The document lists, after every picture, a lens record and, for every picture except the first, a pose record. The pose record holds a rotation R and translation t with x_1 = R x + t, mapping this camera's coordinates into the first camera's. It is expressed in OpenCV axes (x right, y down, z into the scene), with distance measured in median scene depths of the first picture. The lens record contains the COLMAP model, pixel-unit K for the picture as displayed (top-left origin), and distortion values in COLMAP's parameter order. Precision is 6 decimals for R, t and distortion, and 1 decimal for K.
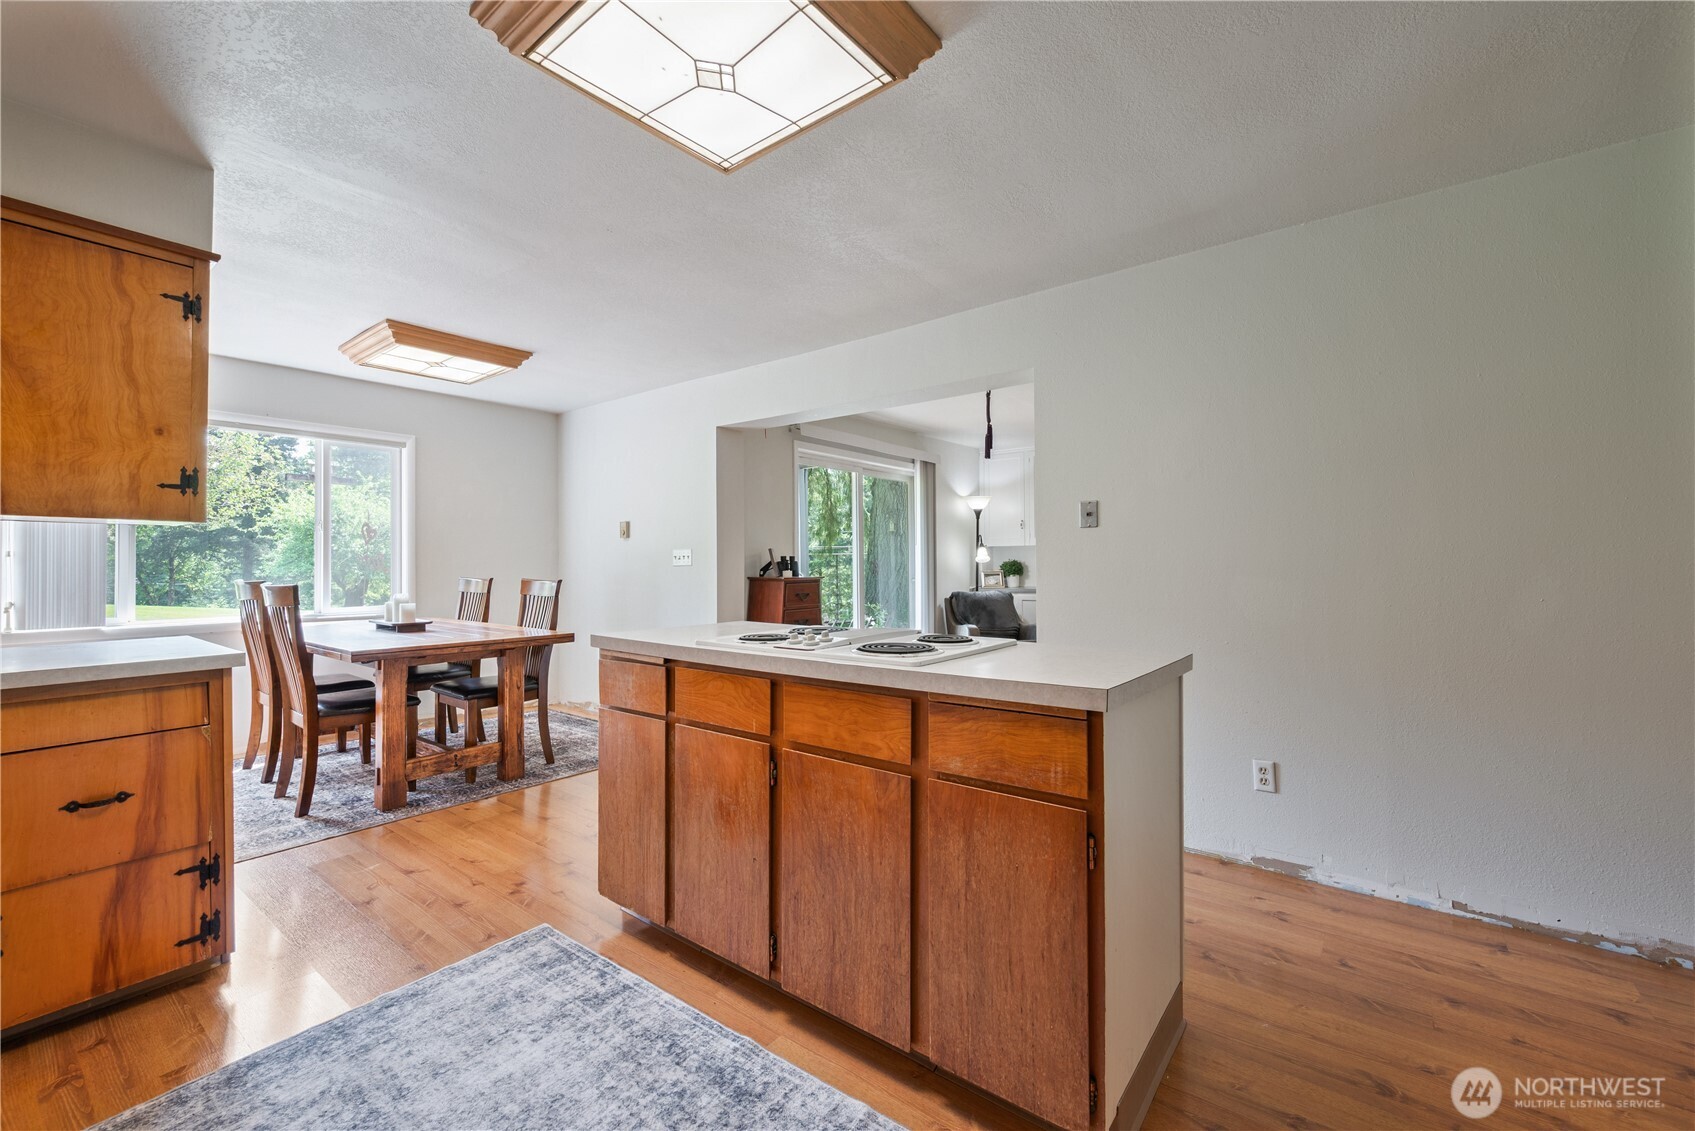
lens RADIAL K [[702.6, 0, 851.9], [0, 702.6, 556.4], [0, 0, 1]] dist [0.002366, 0.000072]
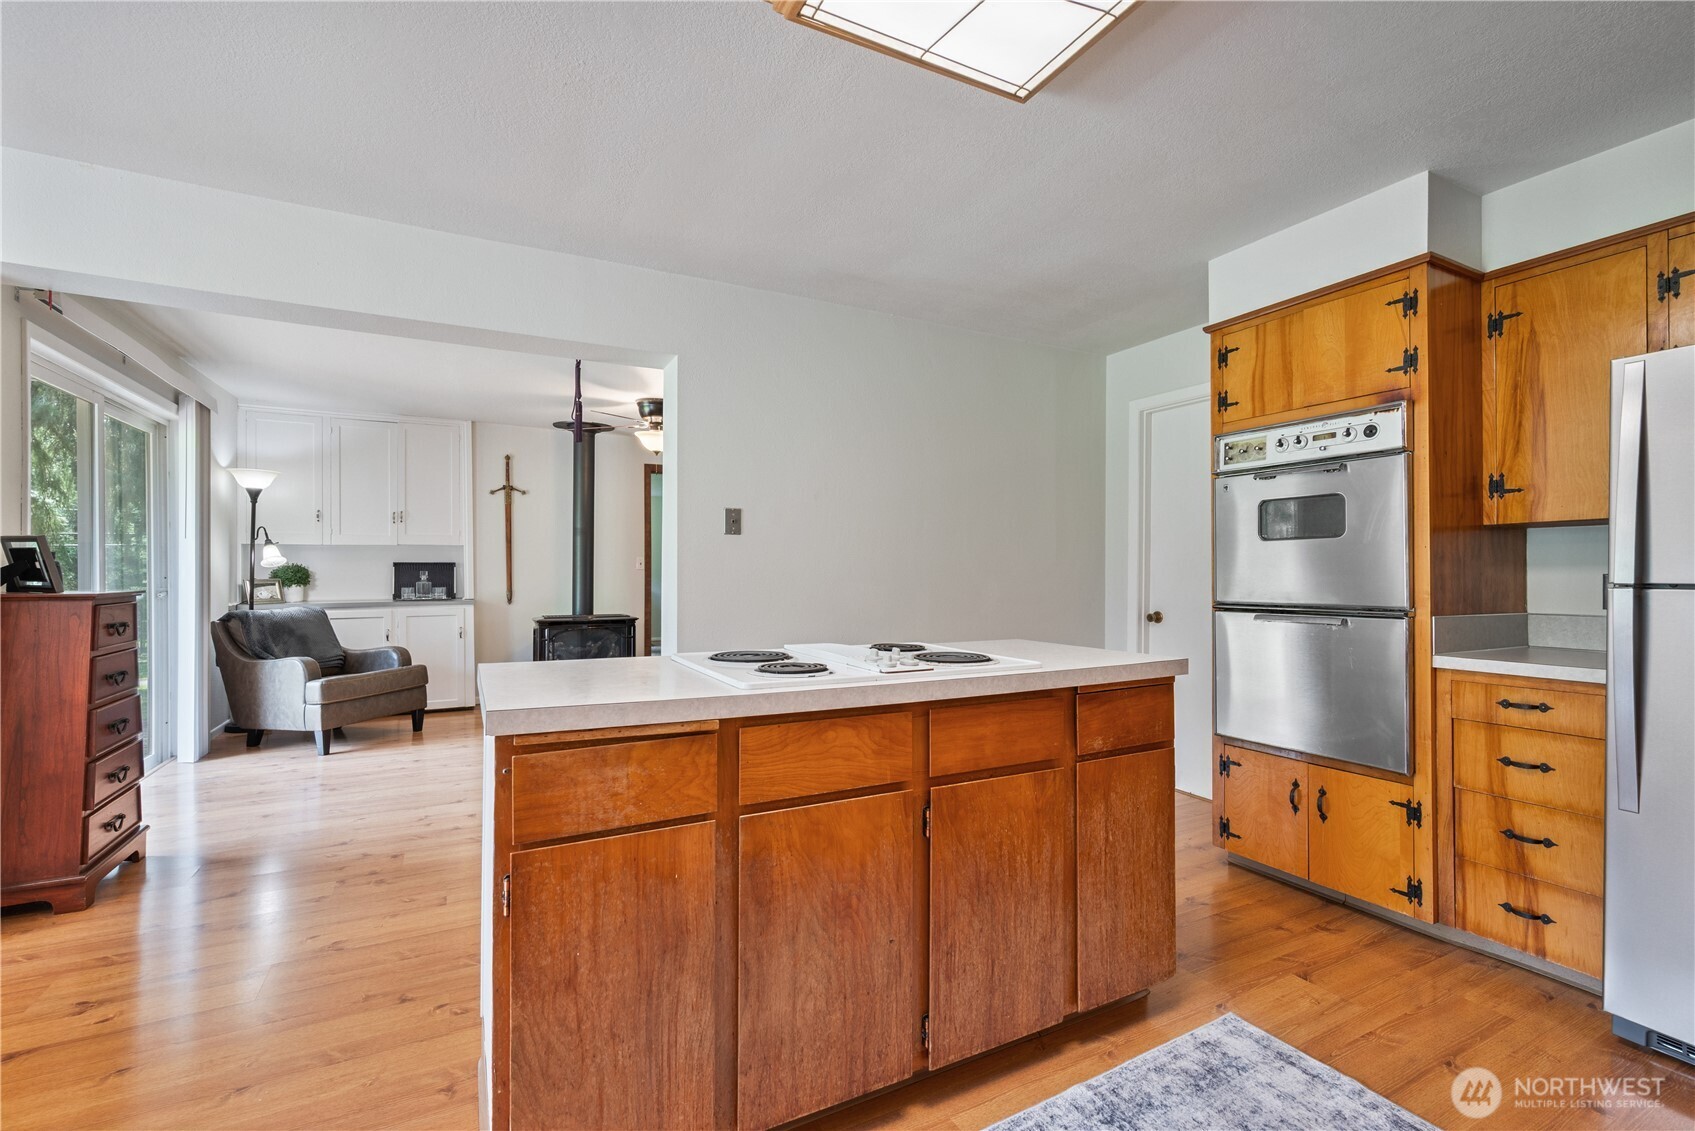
lens RADIAL K [[732.7, 0, 843.4], [0, 732.7, 574.1], [0, 0, 1]] dist [-0.000203, -0.000011]
pose [[0.416478, 0.000794, 0.909145, -0.886560], [-0.014919, 0.999871, 0.005961, 0.011835], [-0.909023, -0.016046, 0.416437, 0.691193]]
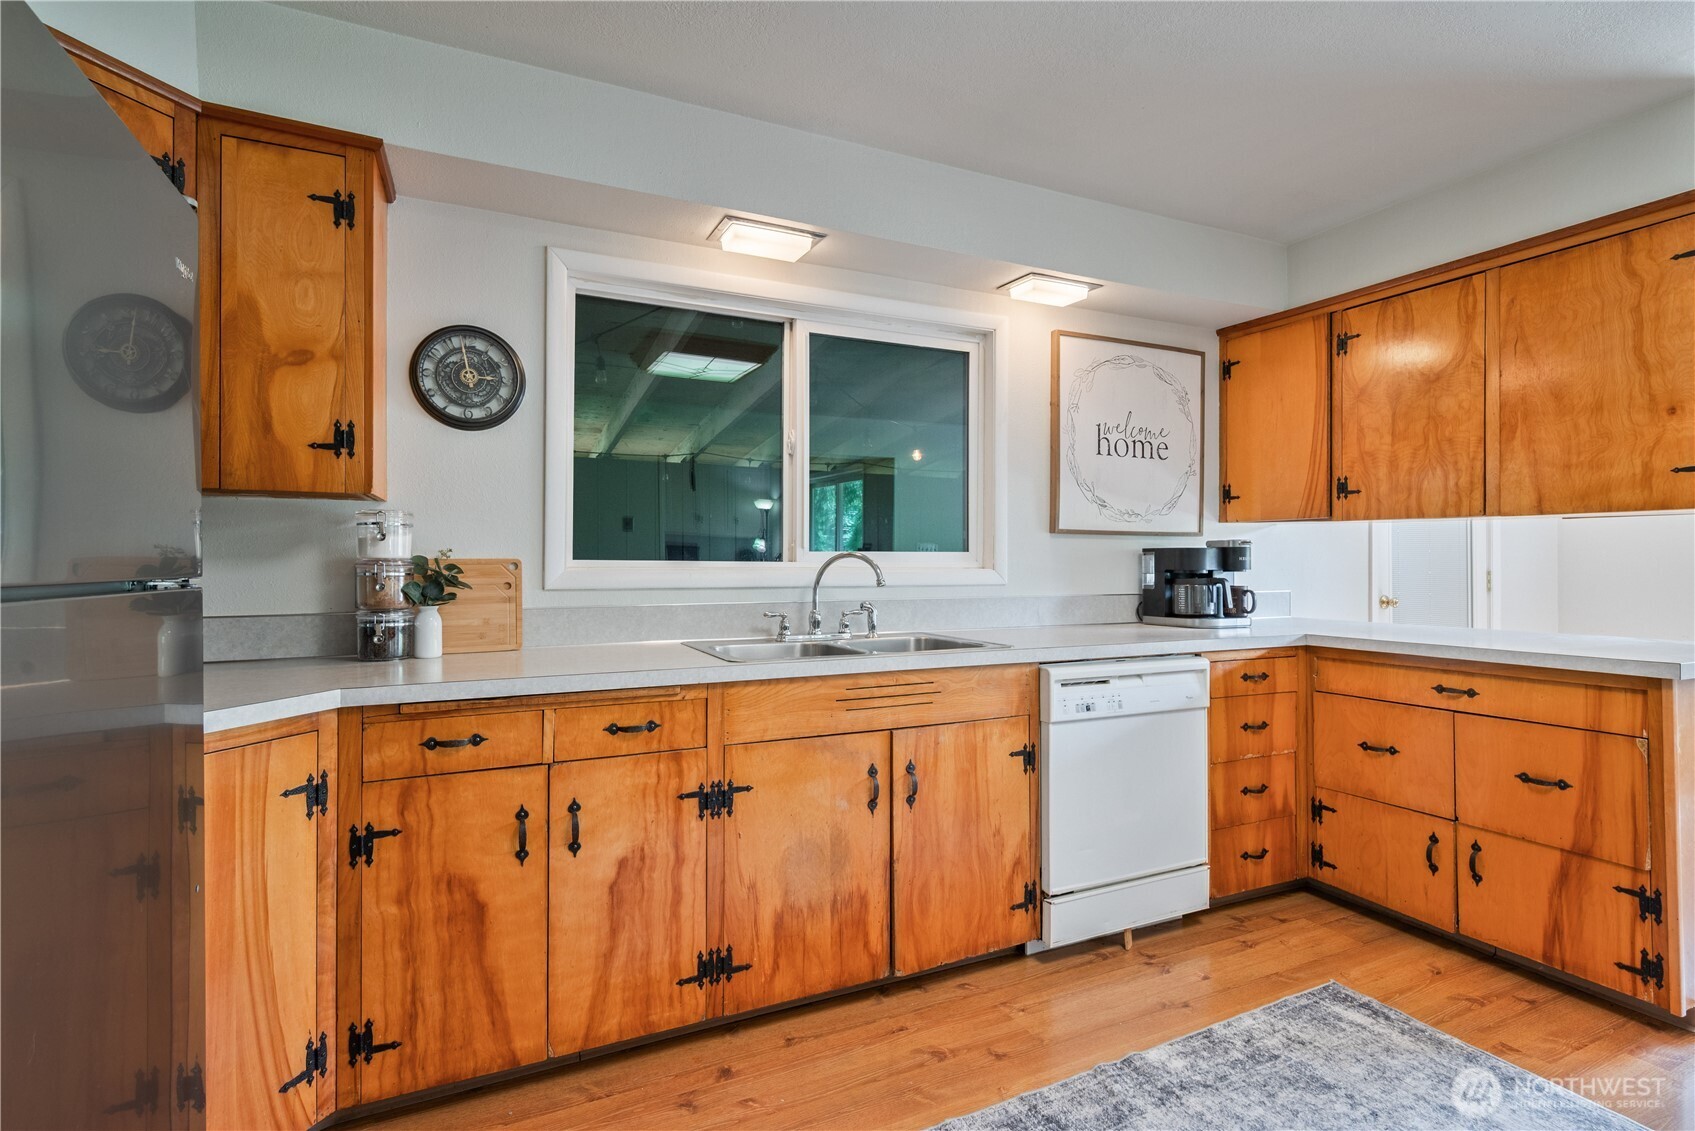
lens RADIAL K [[808.6, 0, 847.2], [0, 808.6, 556.3], [0, 0, 1]] dist [0.000487, 0.000700]
pose [[-0.461910, -0.003026, -0.886922, 0.461136], [0.010284, 0.999909, -0.008768, 0.007847], [0.886867, -0.013171, -0.461837, 0.586892]]
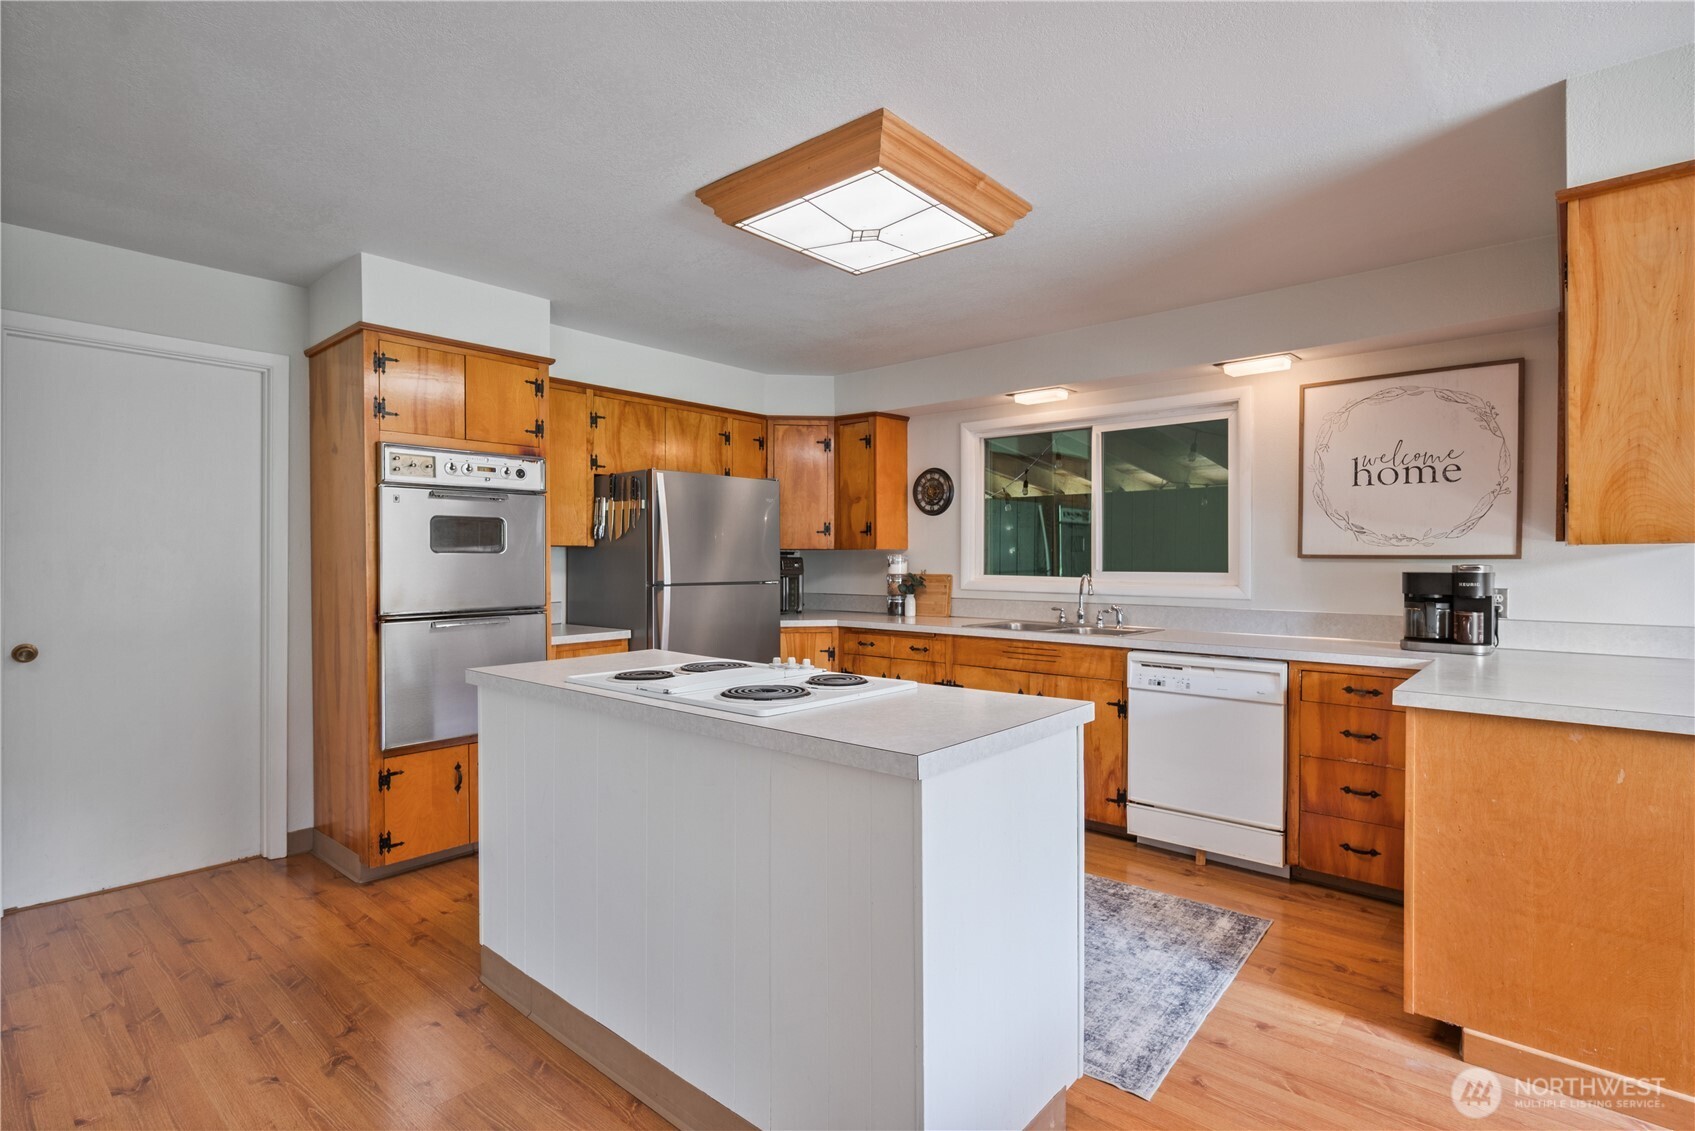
lens RADIAL K [[808.6, 0, 838.0], [0, 808.6, 561.8], [0, 0, 1]] dist [0.000487, 0.000700]
pose [[-0.997770, 0.000861, 0.066744, -0.207520], [0.000417, 0.999978, -0.006664, -0.027126], [-0.066748, -0.006621, -0.997748, 2.184501]]
